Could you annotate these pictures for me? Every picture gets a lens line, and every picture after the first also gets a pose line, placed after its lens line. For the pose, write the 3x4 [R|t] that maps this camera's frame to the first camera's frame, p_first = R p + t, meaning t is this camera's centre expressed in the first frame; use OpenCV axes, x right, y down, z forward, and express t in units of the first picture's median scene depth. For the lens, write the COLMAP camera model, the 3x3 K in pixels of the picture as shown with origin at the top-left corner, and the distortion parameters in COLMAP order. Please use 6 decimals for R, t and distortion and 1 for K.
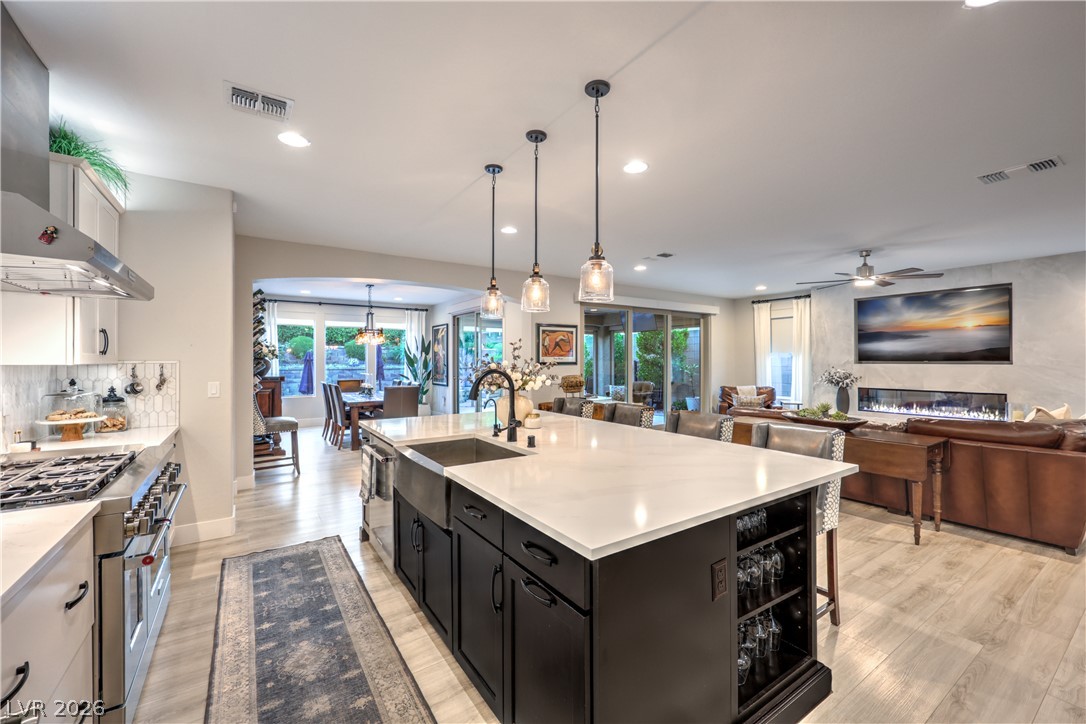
lens RADIAL K [[443.1, 0, 549.9], [0, 443.1, 356.8], [0, 0, 1]] dist [0.000419, -0.000018]
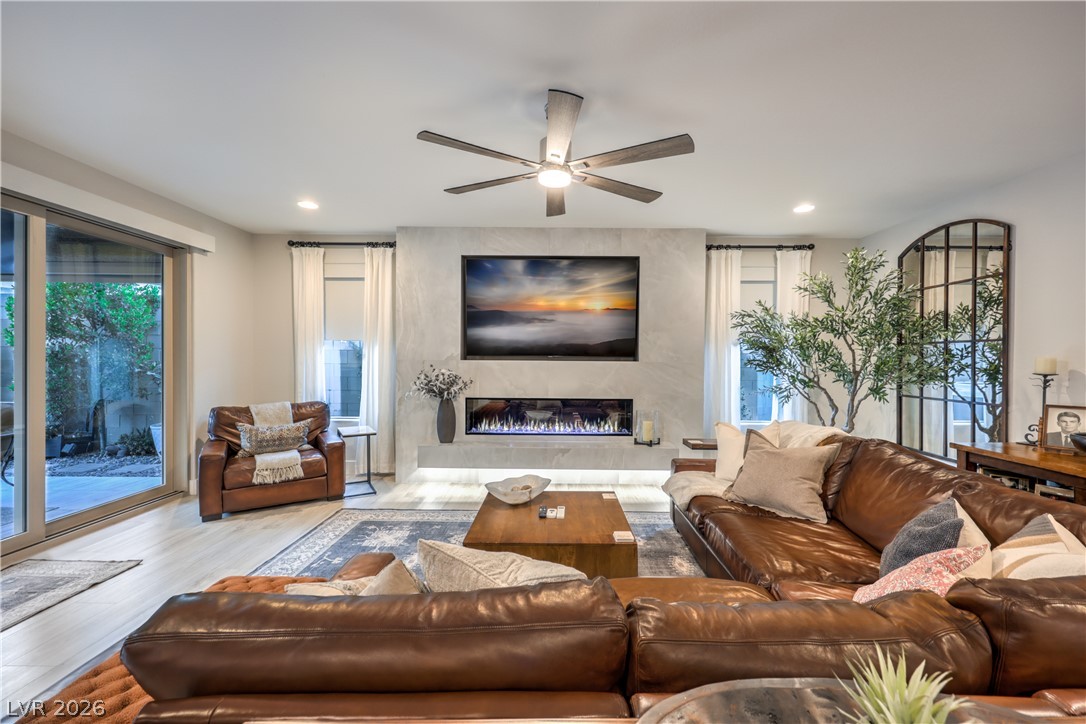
lens RADIAL K [[443.1, 0, 549.9], [0, 443.1, 356.8], [0, 0, 1]] dist [0.000419, -0.000018]
pose [[0.575859, 0.008176, 0.817508, 0.294637], [-0.016810, 0.999857, 0.001841, 0.010080], [-0.817376, -0.014803, 0.575914, 0.633732]]
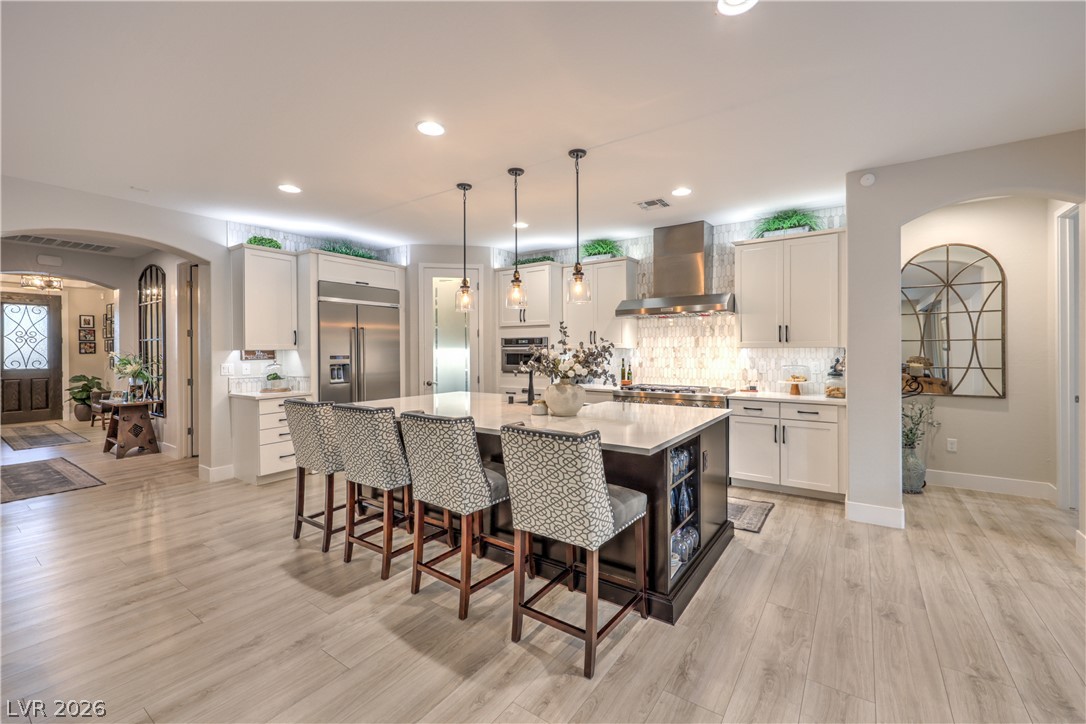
lens RADIAL K [[451.1, 0, 547.3], [0, 451.1, 348.8], [0, 0, 1]] dist [0.003043, -0.000054]
pose [[-0.936450, 0.005721, -0.350755, 0.146130], [0.009046, 0.999928, -0.007843, 0.010754], [0.350685, -0.010518, -0.936434, 0.931034]]
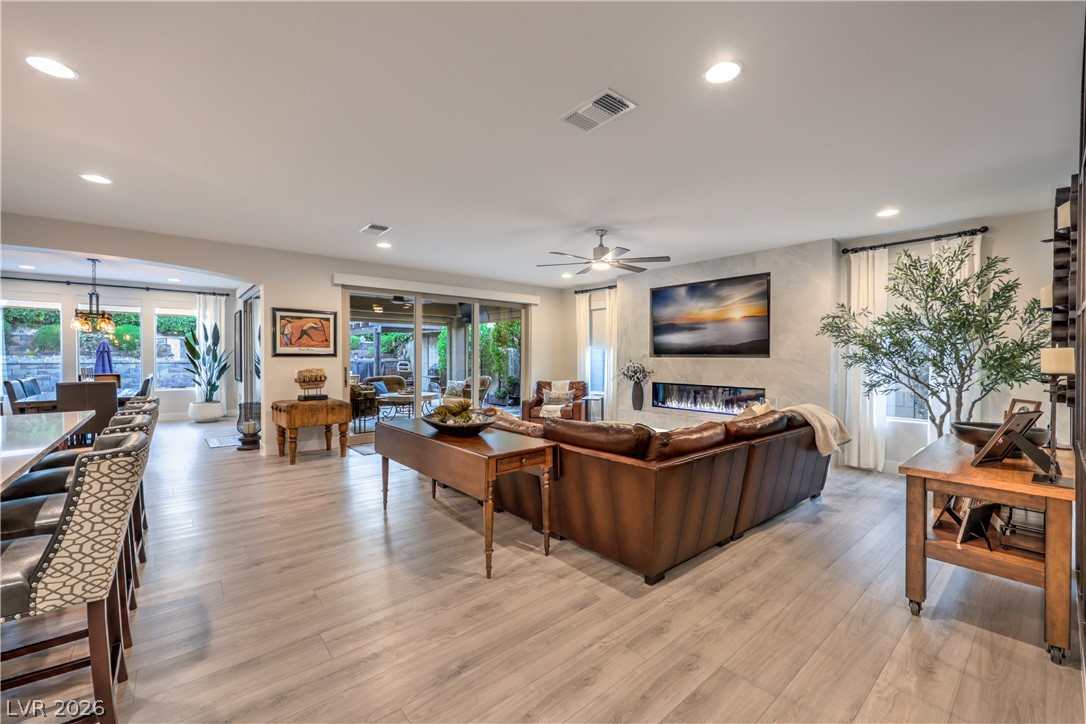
lens RADIAL K [[439.8, 0, 553.3], [0, 439.8, 359.5], [0, 0, 1]] dist [-0.002324, -0.000229]
pose [[0.993014, 0.003784, 0.117935, 0.437147], [-0.005713, 0.999855, 0.016023, 0.008062], [-0.117857, -0.016585, 0.992892, 0.104606]]
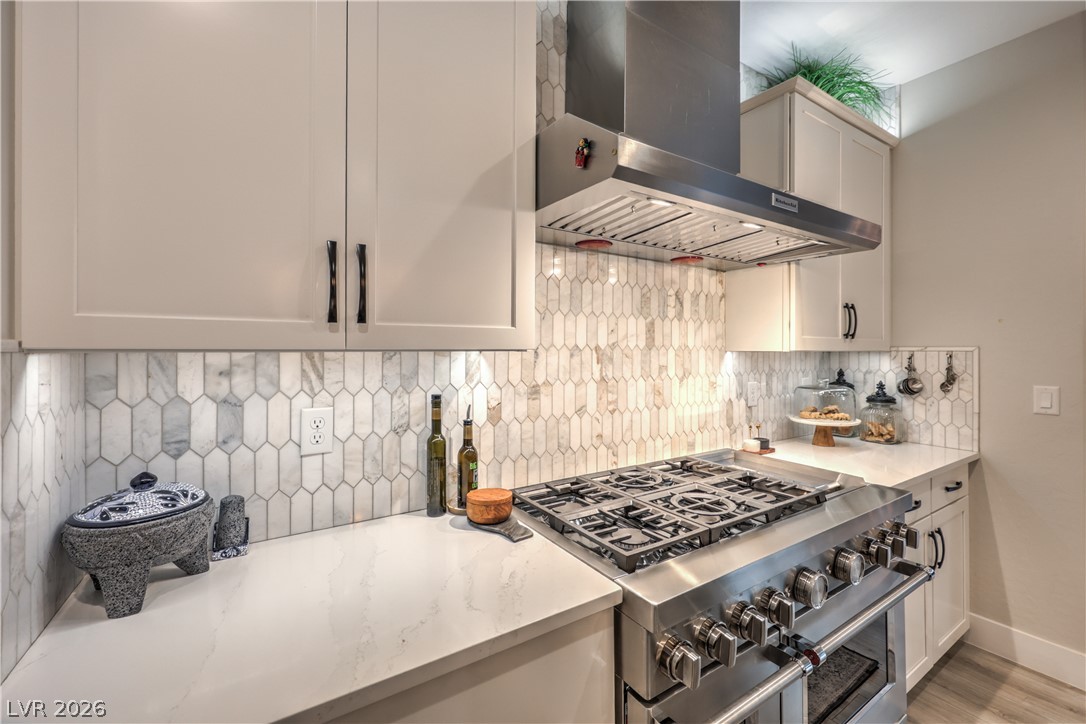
lens RADIAL K [[451.1, 0, 547.3], [0, 451.1, 348.8], [0, 0, 1]] dist [0.003043, -0.000054]
pose [[-0.027880, -0.001026, -0.999611, -0.100328], [0.007138, 0.999974, -0.001225, 0.004226], [0.999586, -0.007170, -0.027872, 0.217404]]
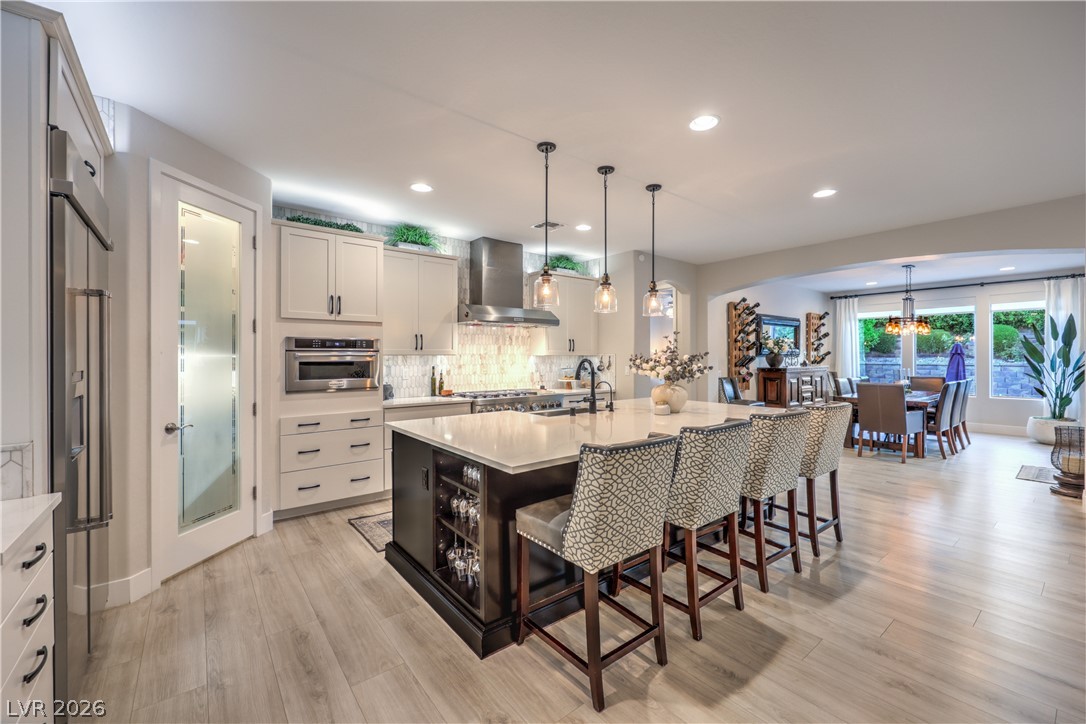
lens RADIAL K [[447.3, 0, 552.5], [0, 447.3, 357.7], [0, 0, 1]] dist [0.001683, 0.000310]
pose [[0.081332, 0.004288, -0.996678, 0.496414], [0.008418, 0.999952, 0.004989, 0.006748], [0.996651, -0.008796, 0.081292, 0.306610]]
